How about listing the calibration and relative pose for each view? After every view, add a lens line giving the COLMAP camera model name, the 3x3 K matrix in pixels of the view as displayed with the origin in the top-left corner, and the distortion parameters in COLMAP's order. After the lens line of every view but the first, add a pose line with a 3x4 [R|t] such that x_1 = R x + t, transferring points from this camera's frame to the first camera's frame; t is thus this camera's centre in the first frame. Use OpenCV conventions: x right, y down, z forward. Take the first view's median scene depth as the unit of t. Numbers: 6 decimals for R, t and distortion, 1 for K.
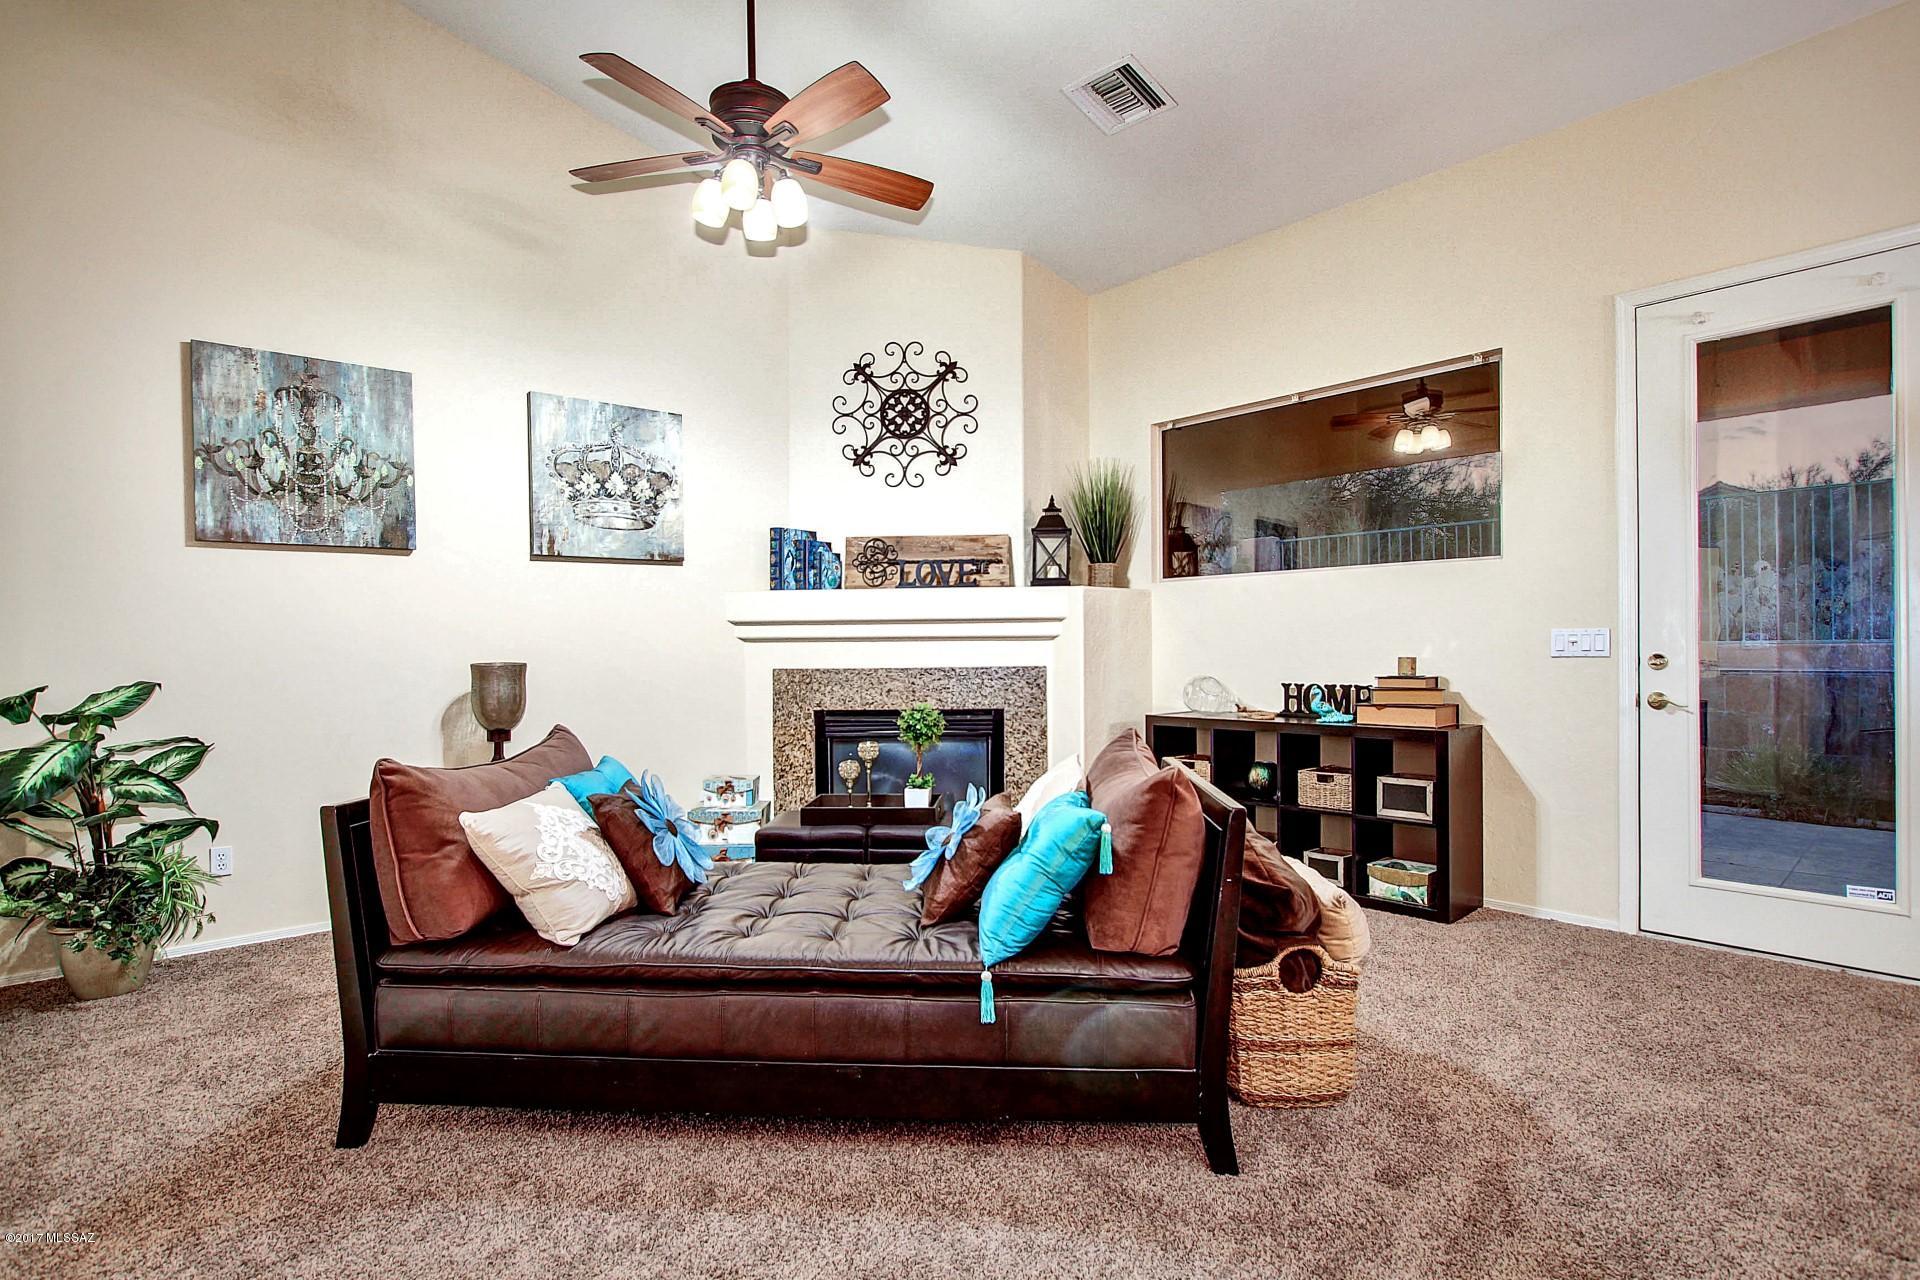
lens RADIAL K [[936.5, 0, 948.0], [0, 936.5, 650.9], [0, 0, 1]] dist [-0.021959, 0.005310]
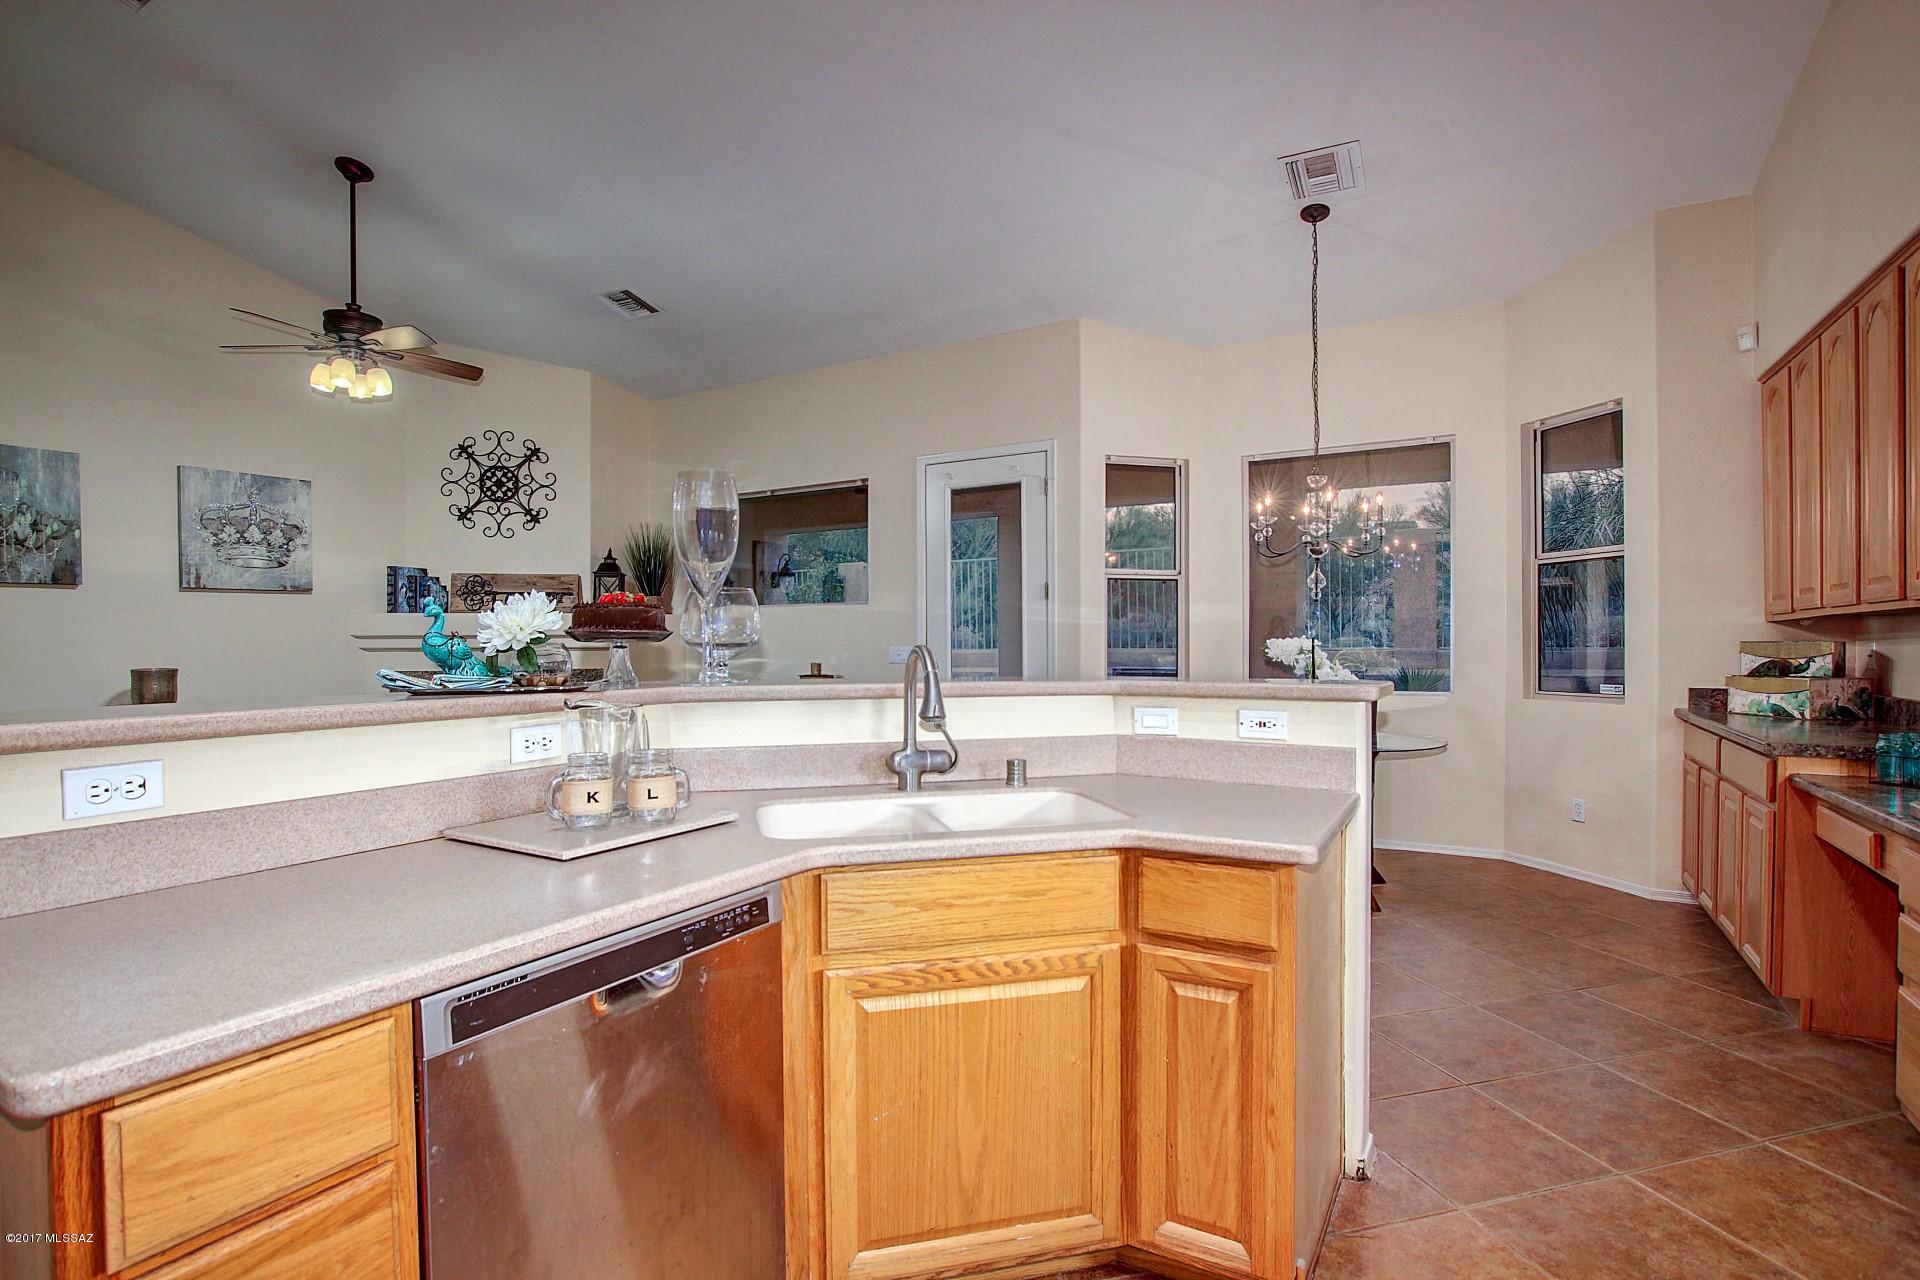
lens RADIAL K [[926.3, 0, 945.2], [0, 926.3, 655.3], [0, 0, 1]] dist [-0.027176, 0.001831]
pose [[0.954262, 0.000644, 0.298970, 0.179718], [-0.002513, 0.999980, 0.005865, -0.013945], [-0.298960, -0.006348, 0.954245, -0.490373]]
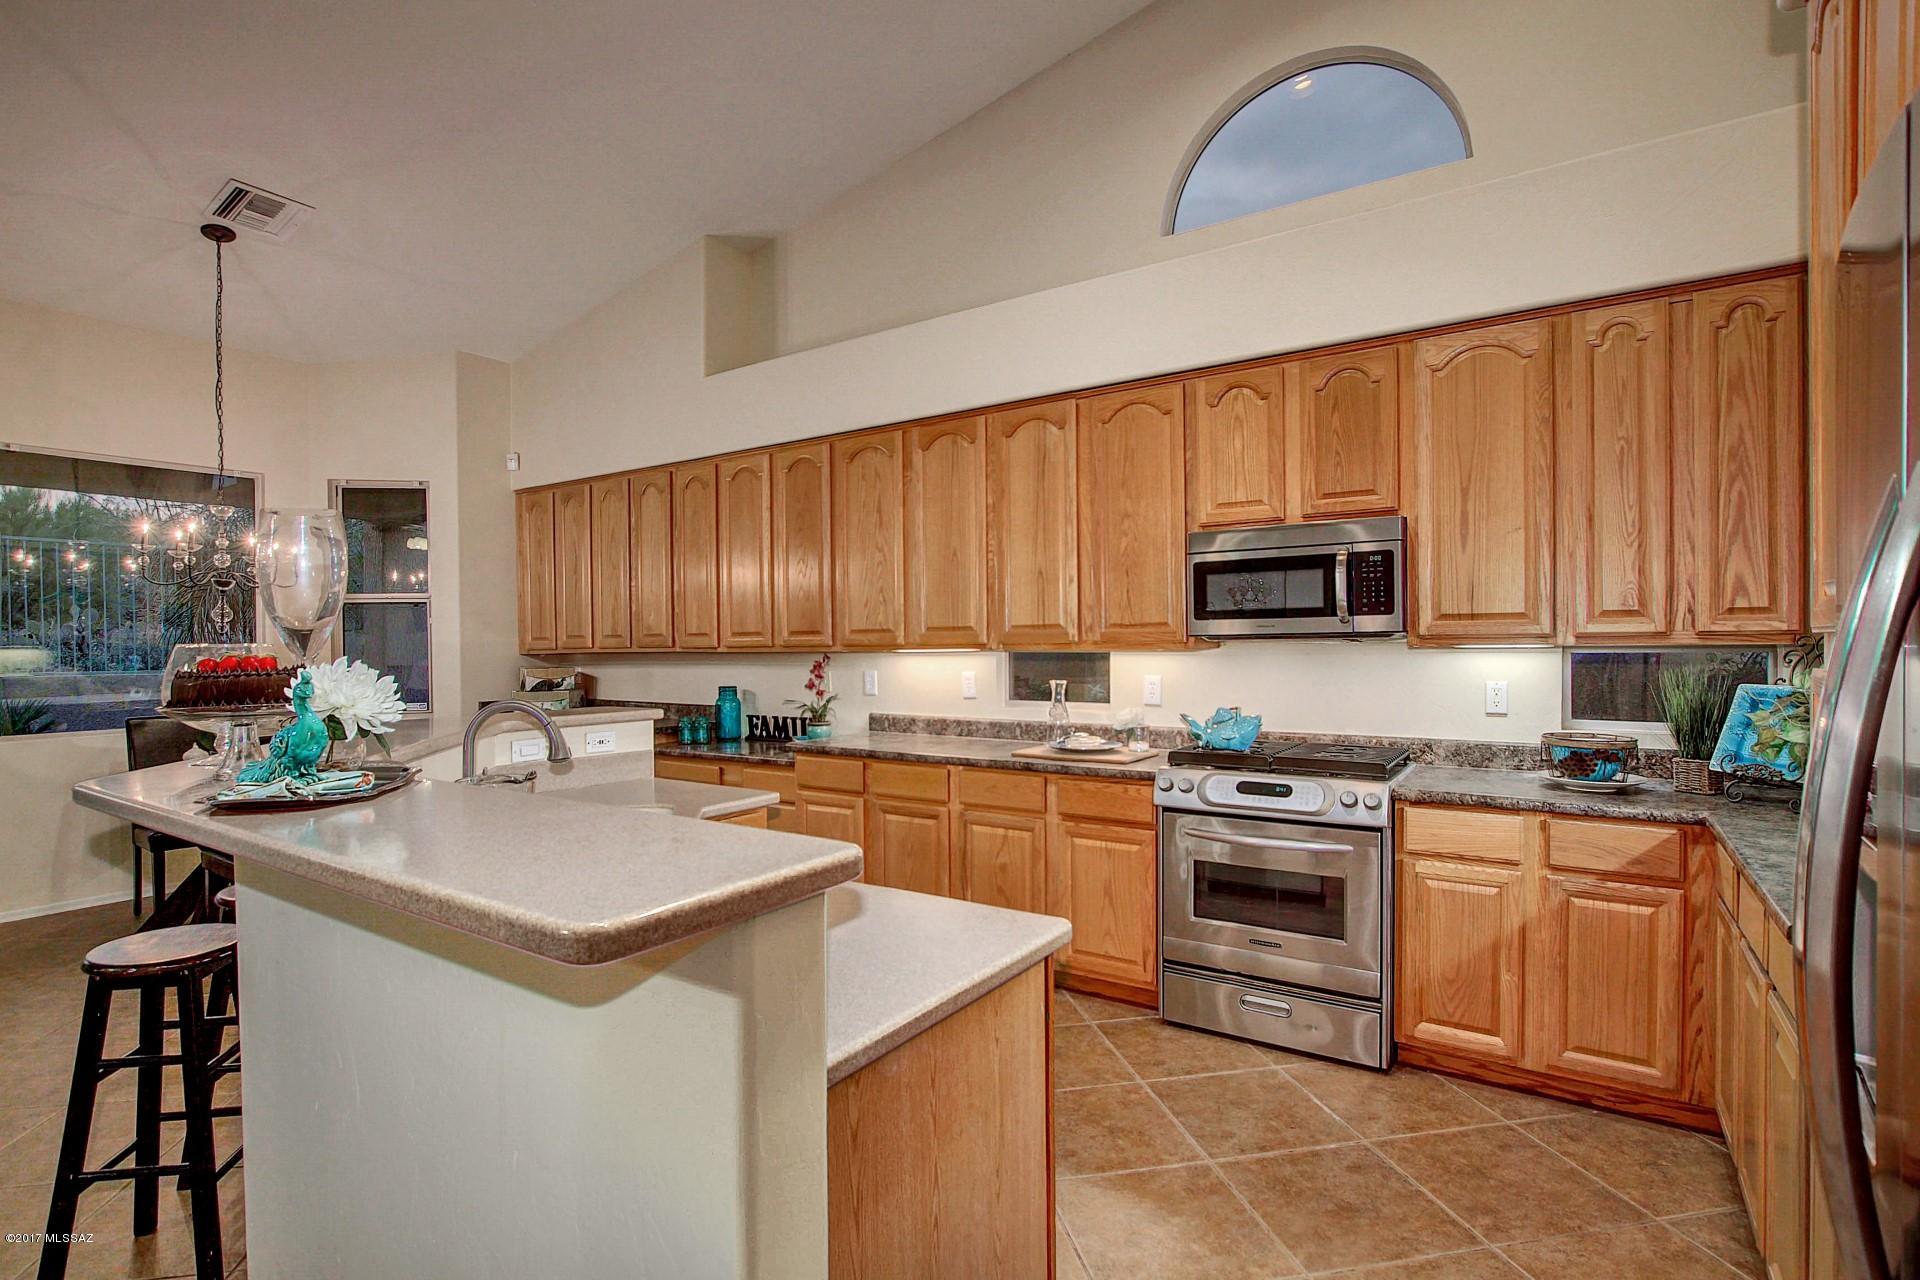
lens RADIAL K [[936.5, 0, 948.0], [0, 936.5, 650.9], [0, 0, 1]] dist [-0.021959, 0.005310]
pose [[-0.231119, 0.001985, 0.972923, -0.215111], [0.014061, 0.999900, 0.001301, -0.038359], [-0.972824, 0.013981, -0.231124, -0.208303]]
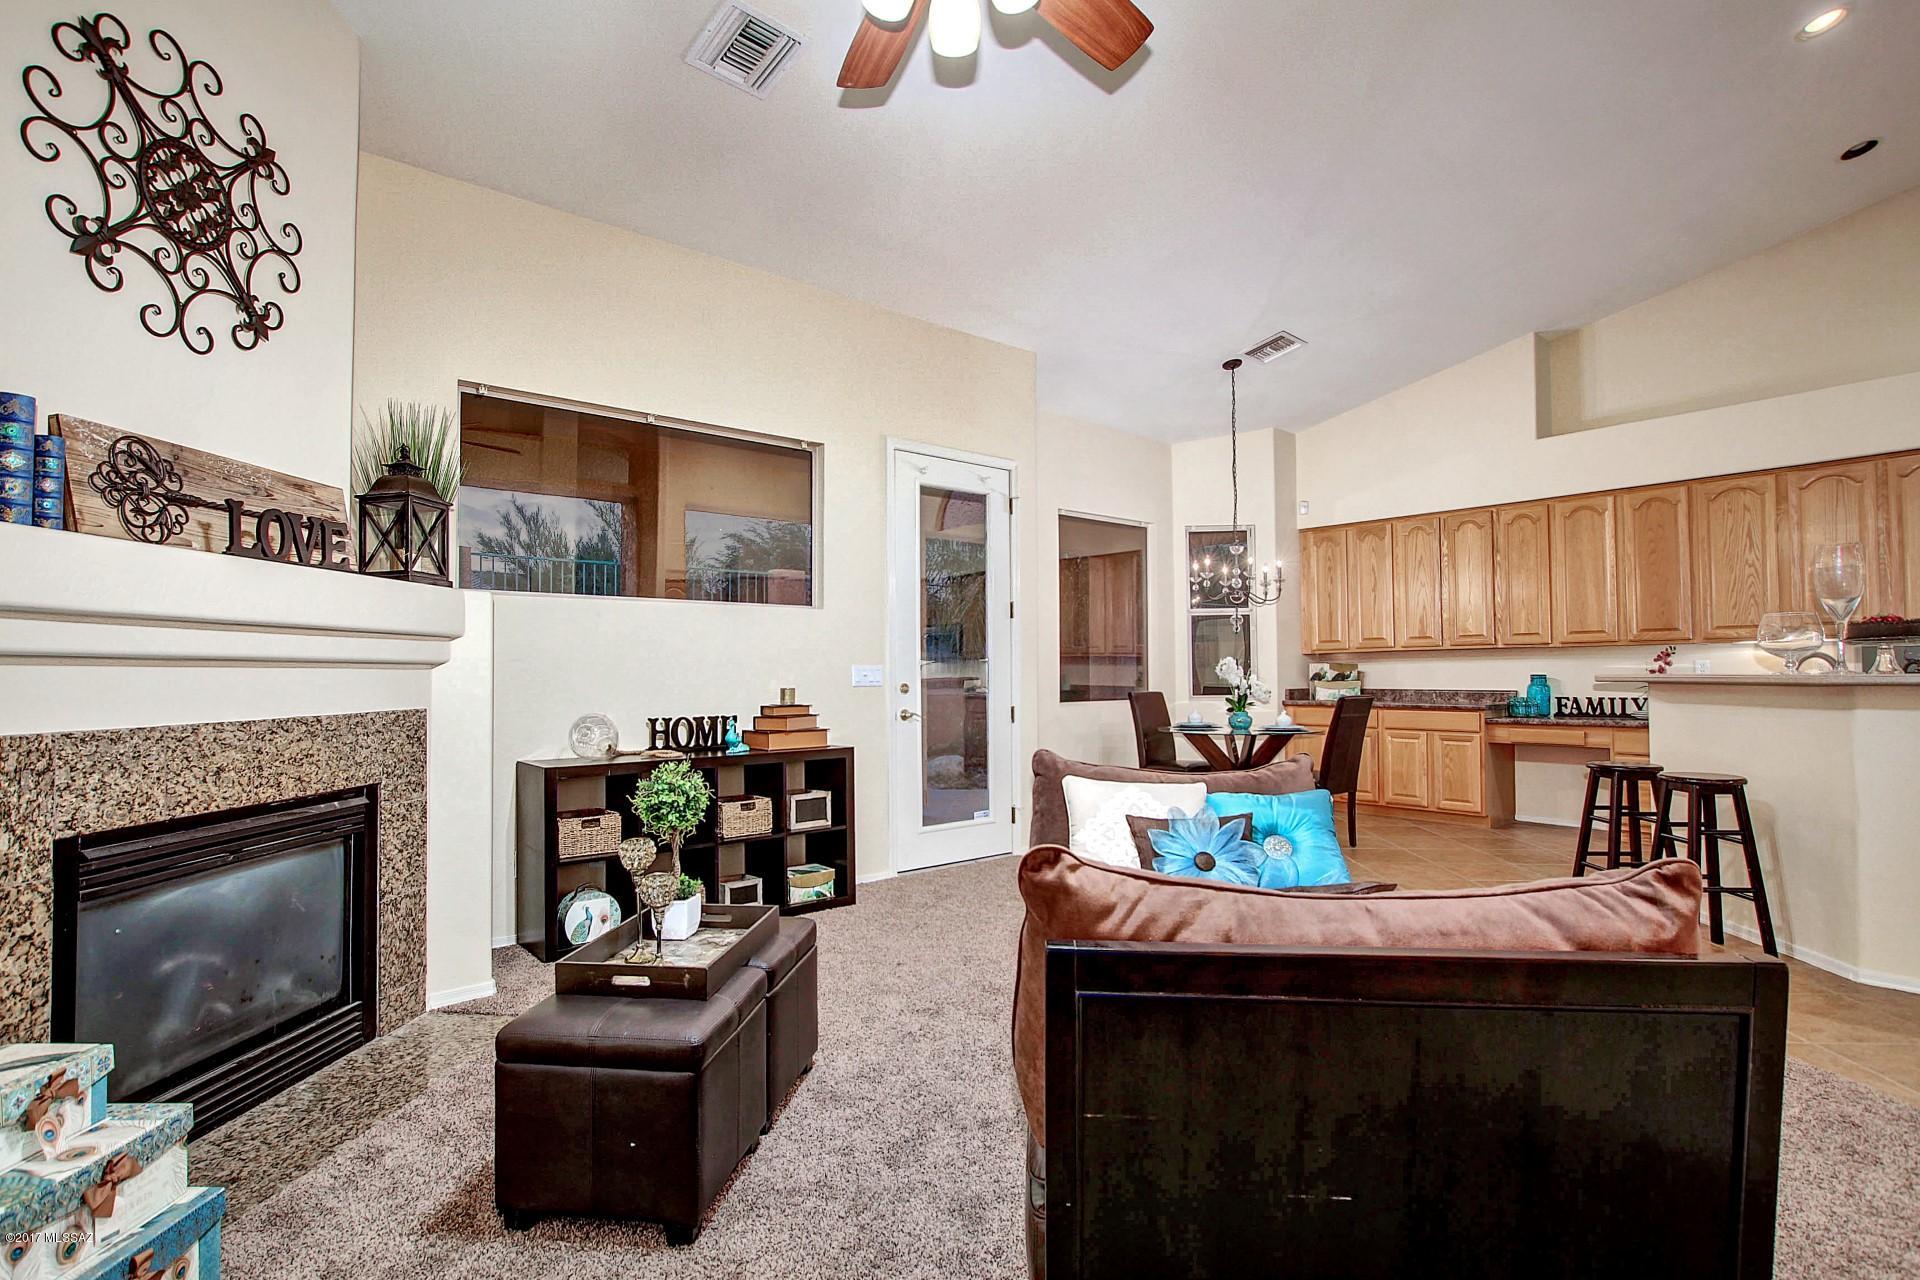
lens RADIAL K [[936.5, 0, 948.0], [0, 936.5, 650.9], [0, 0, 1]] dist [-0.021959, 0.005310]
pose [[0.032525, 0.033141, 0.998921, -0.519214], [0.010389, 0.999385, -0.033495, 0.001501], [-0.999417, 0.011467, 0.032161, 0.615688]]
